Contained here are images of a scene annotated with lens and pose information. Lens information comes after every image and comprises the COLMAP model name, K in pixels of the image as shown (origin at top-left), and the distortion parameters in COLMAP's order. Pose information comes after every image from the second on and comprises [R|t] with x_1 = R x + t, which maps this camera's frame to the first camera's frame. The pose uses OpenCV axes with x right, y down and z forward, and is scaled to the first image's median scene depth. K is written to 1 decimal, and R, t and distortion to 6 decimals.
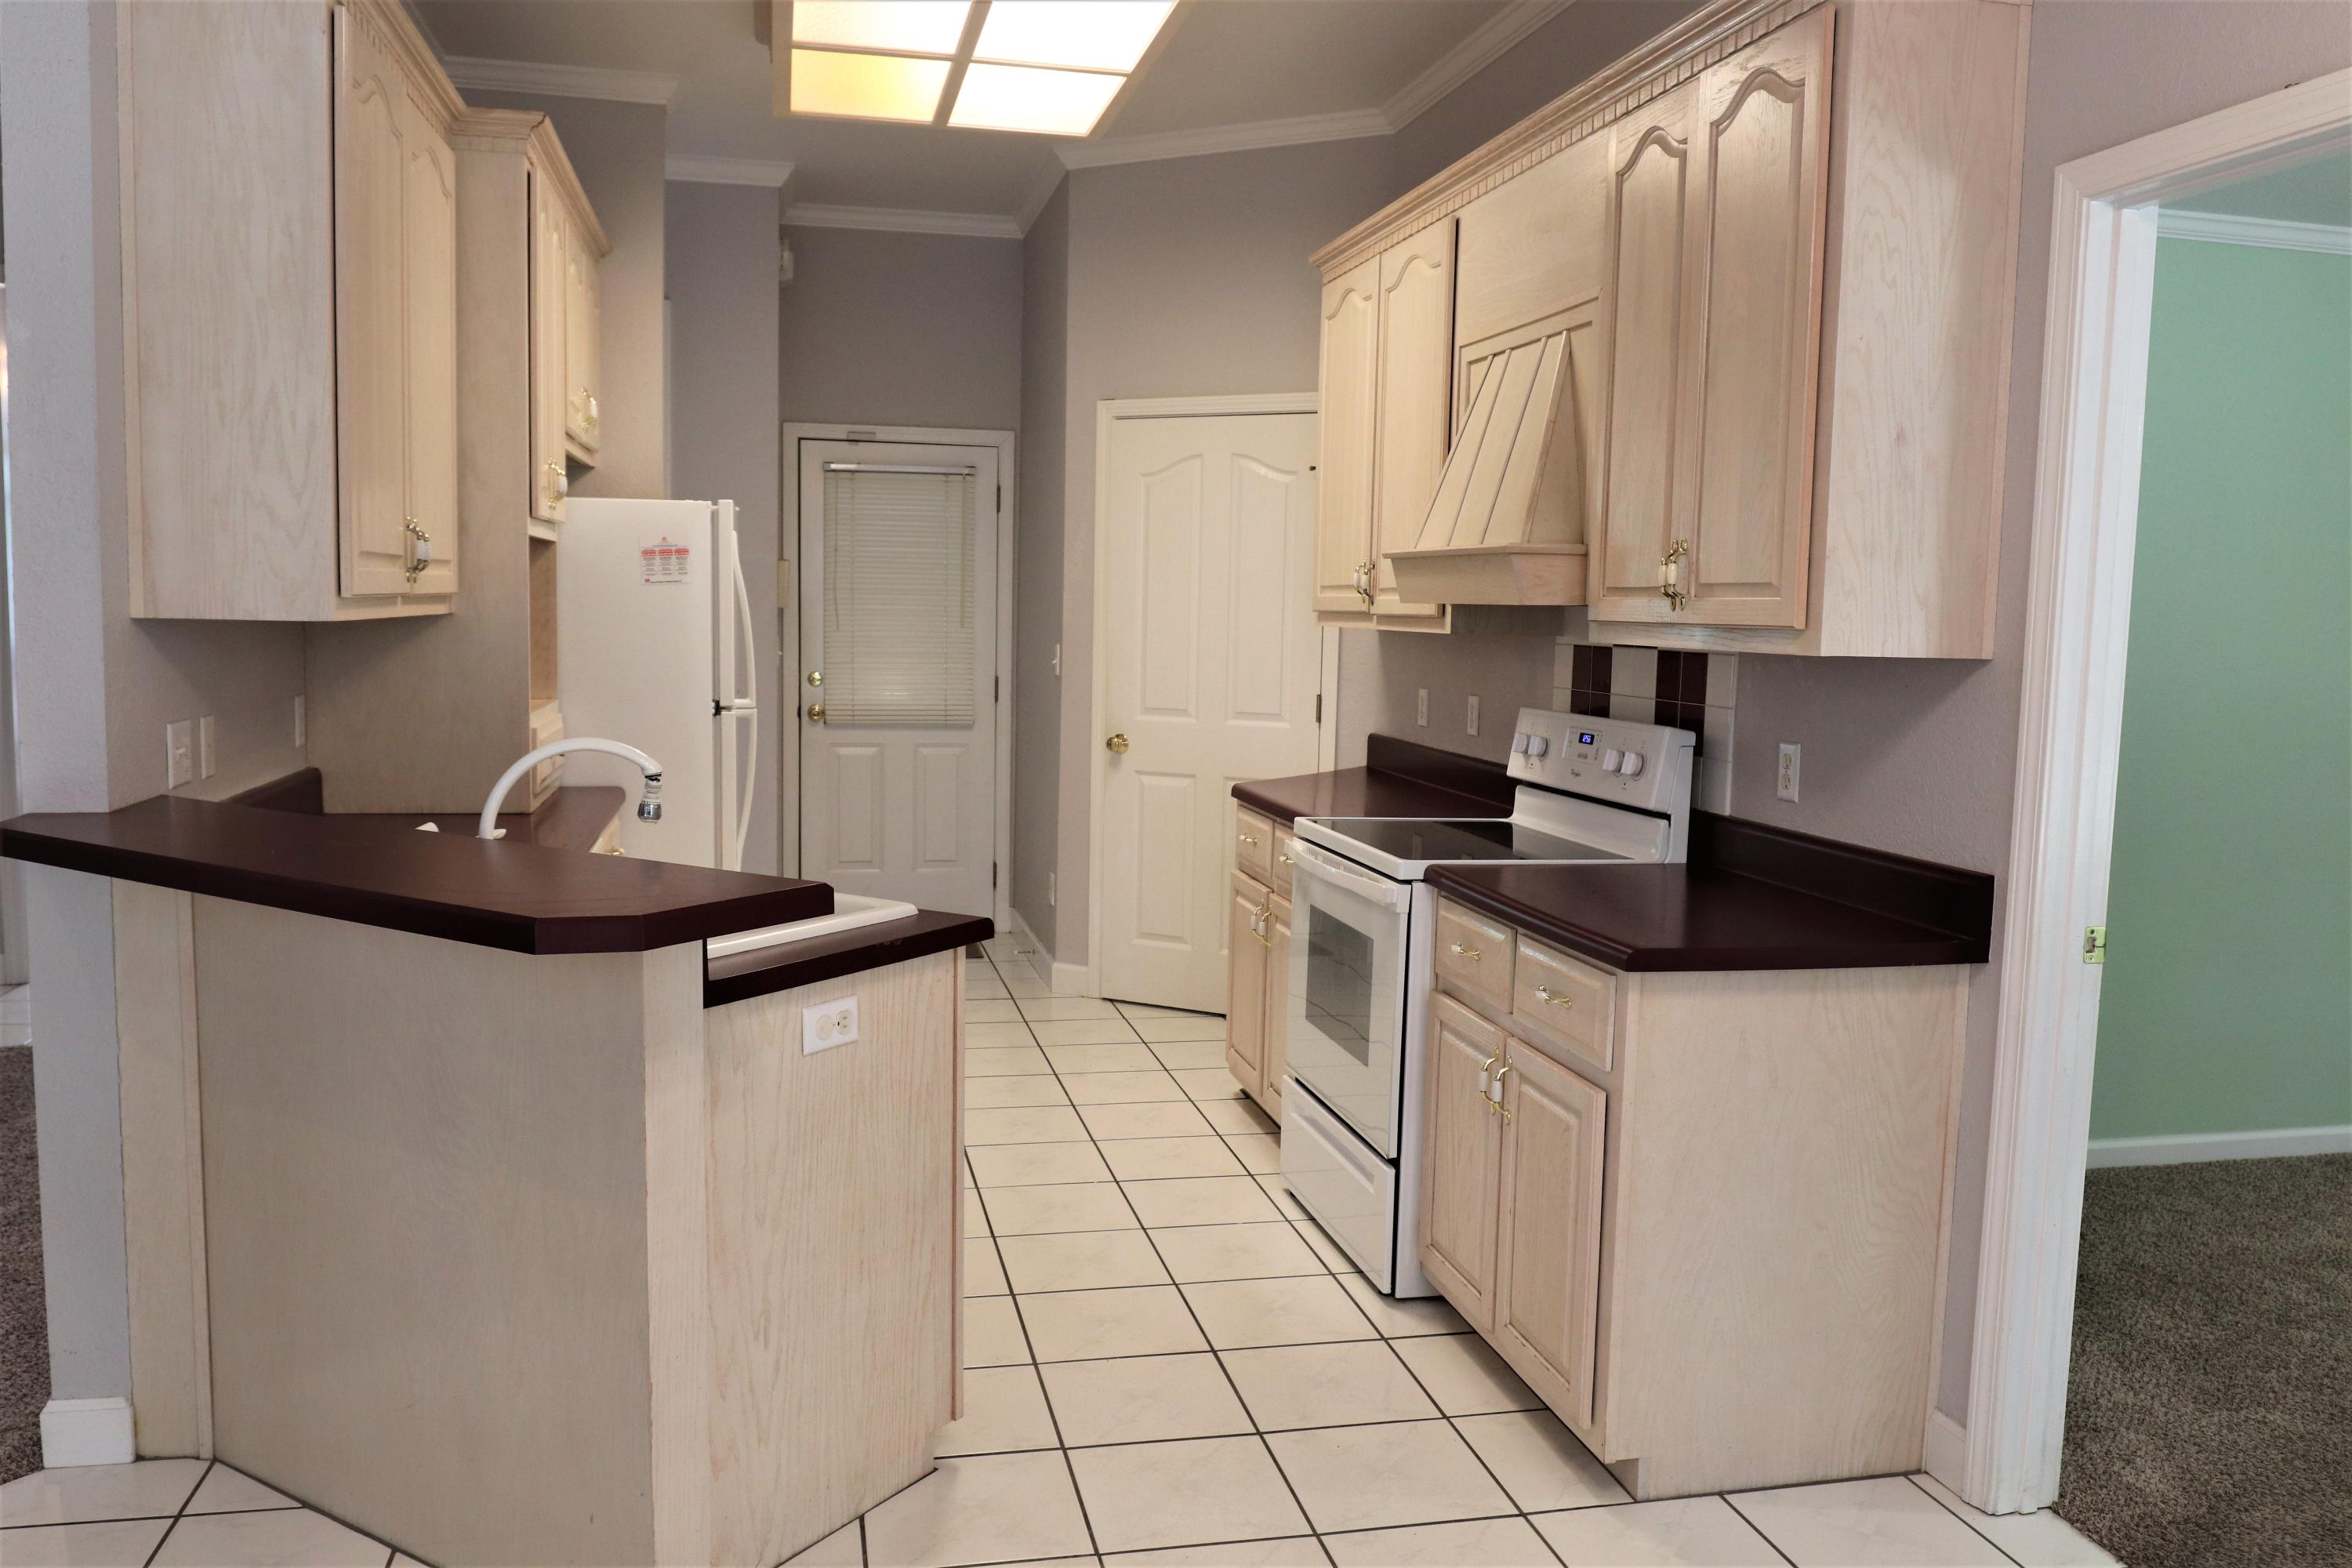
lens RADIAL K [[1793.0, 0, 1179.2], [0, 1793.0, 802.2], [0, 0, 1]] dist [-0.020612, -0.013750]
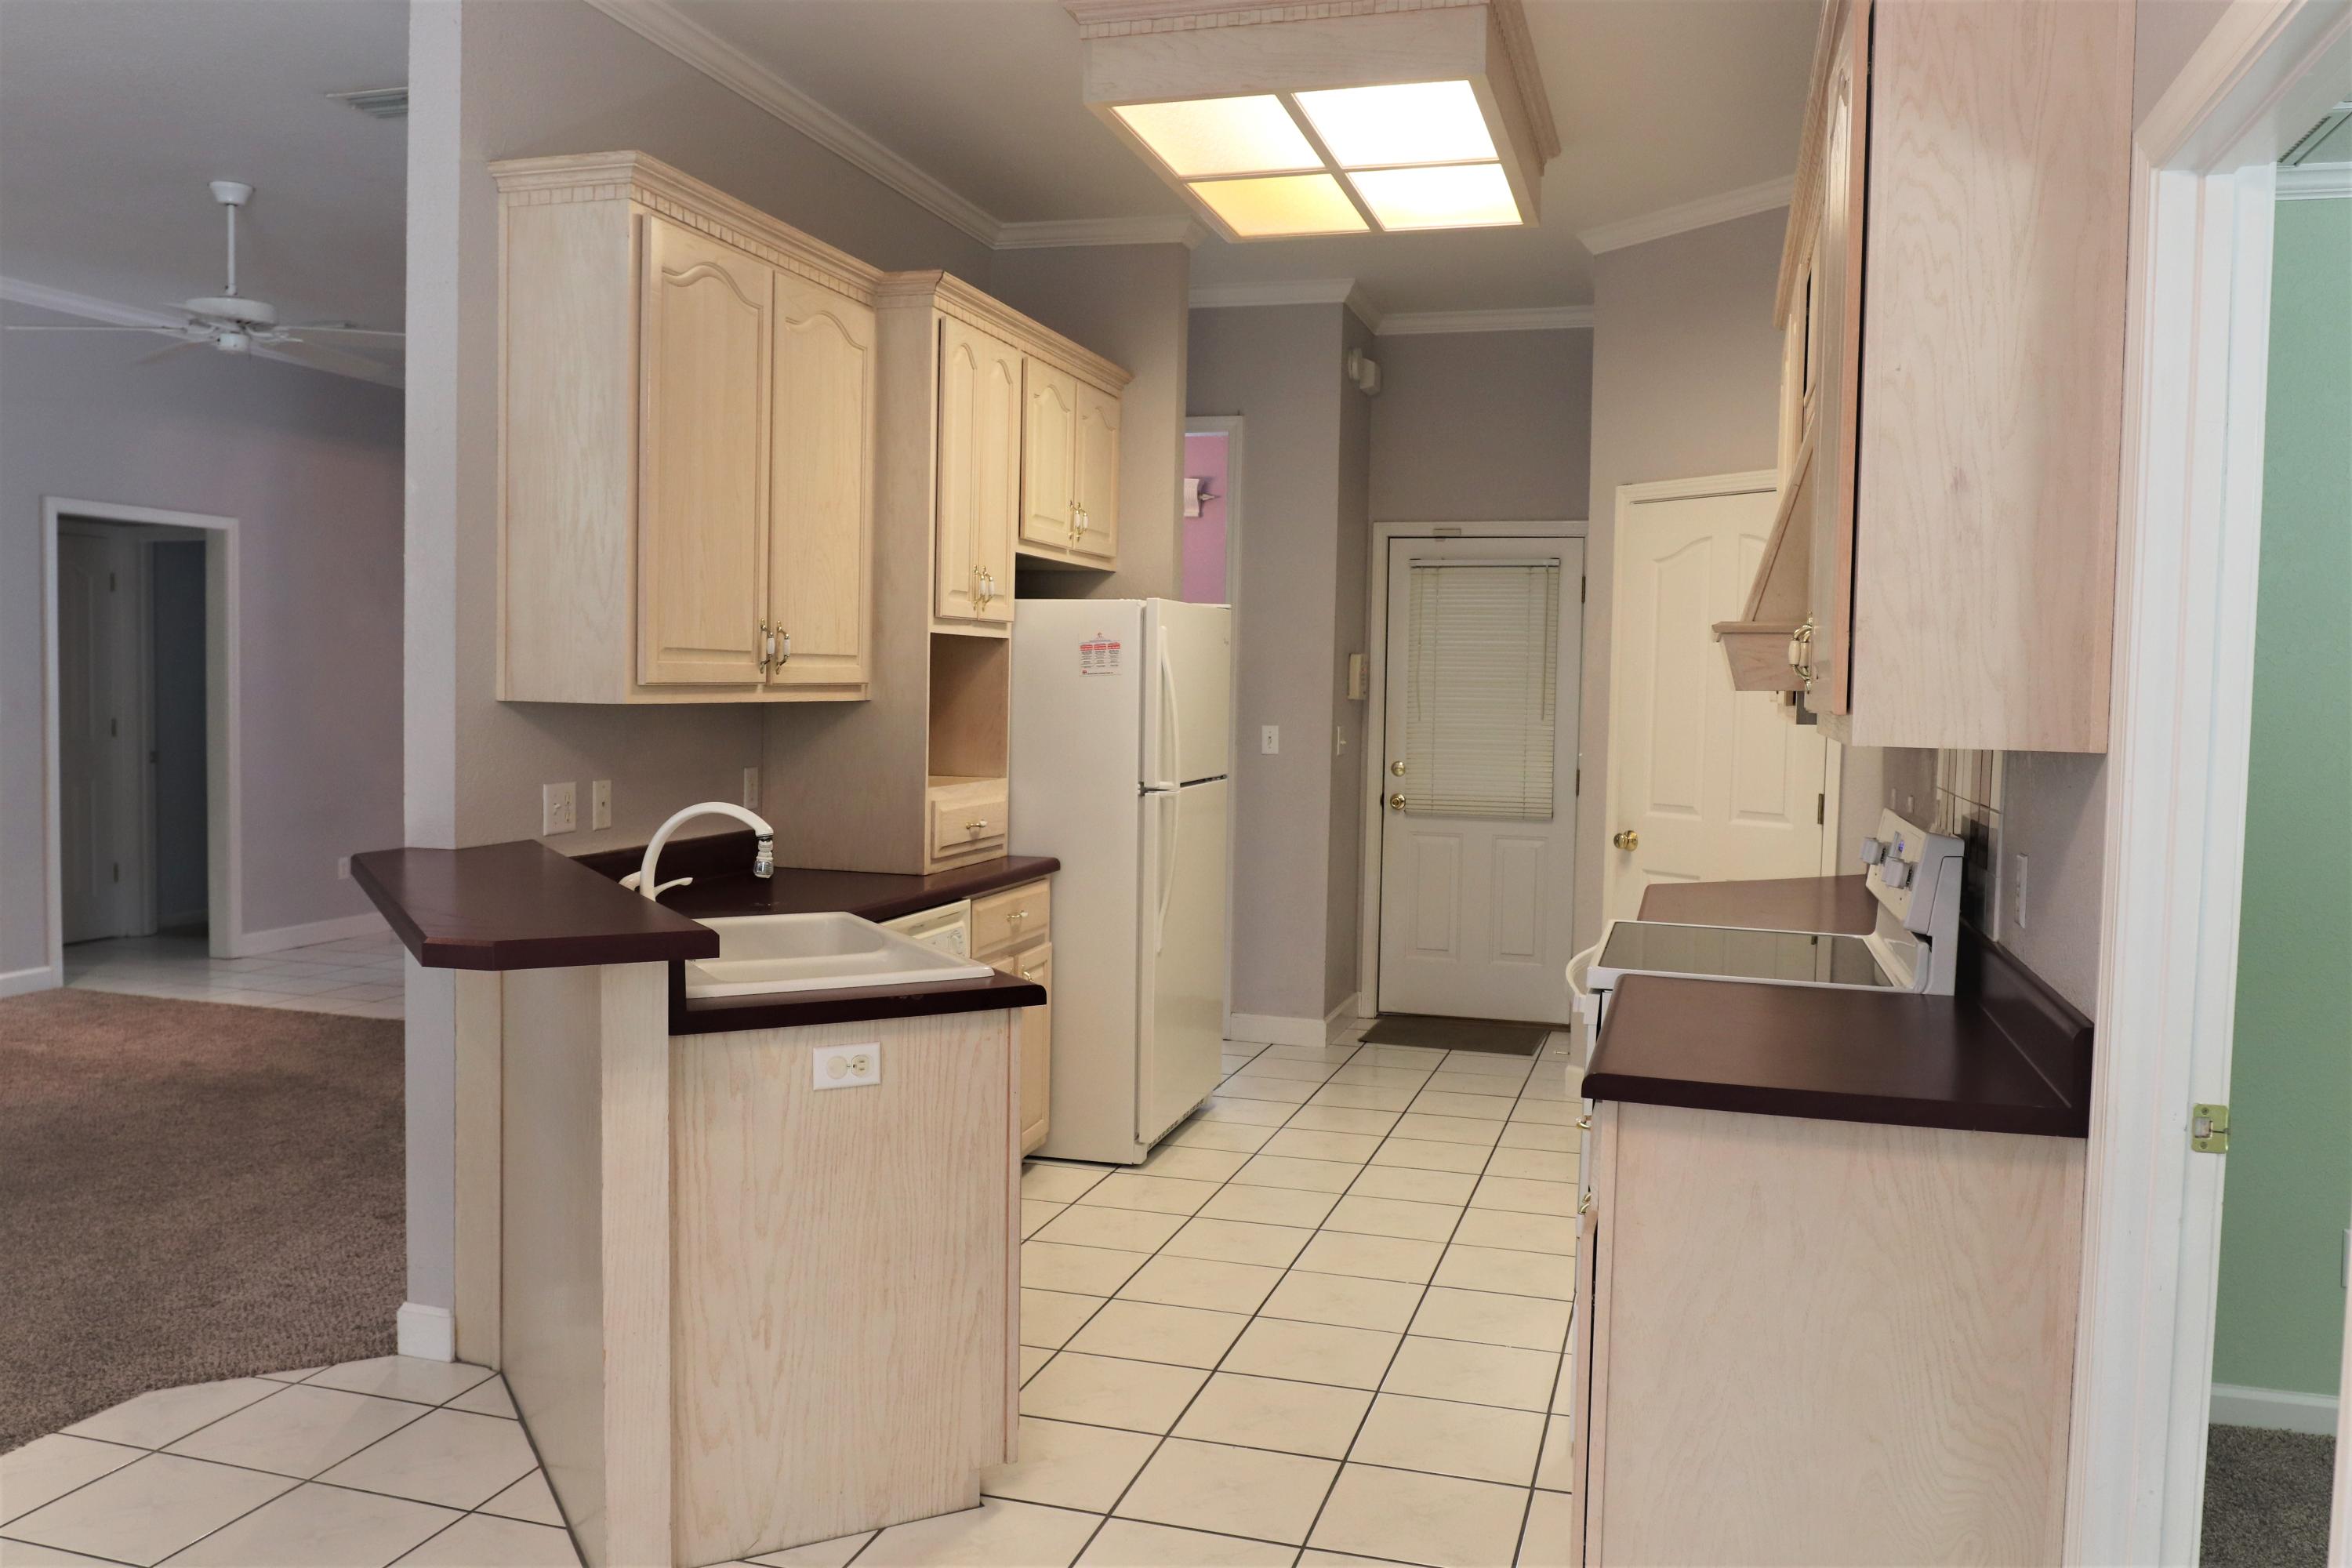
lens RADIAL K [[1793.0, 0, 1184.1], [0, 1793.0, 792.6], [0, 0, 1]] dist [-0.020612, -0.013750]
pose [[0.873050, 0.024707, -0.487004, 0.483878], [-0.053490, 0.997541, -0.045284, -0.005154], [0.484687, 0.065585, 0.872225, 0.114103]]
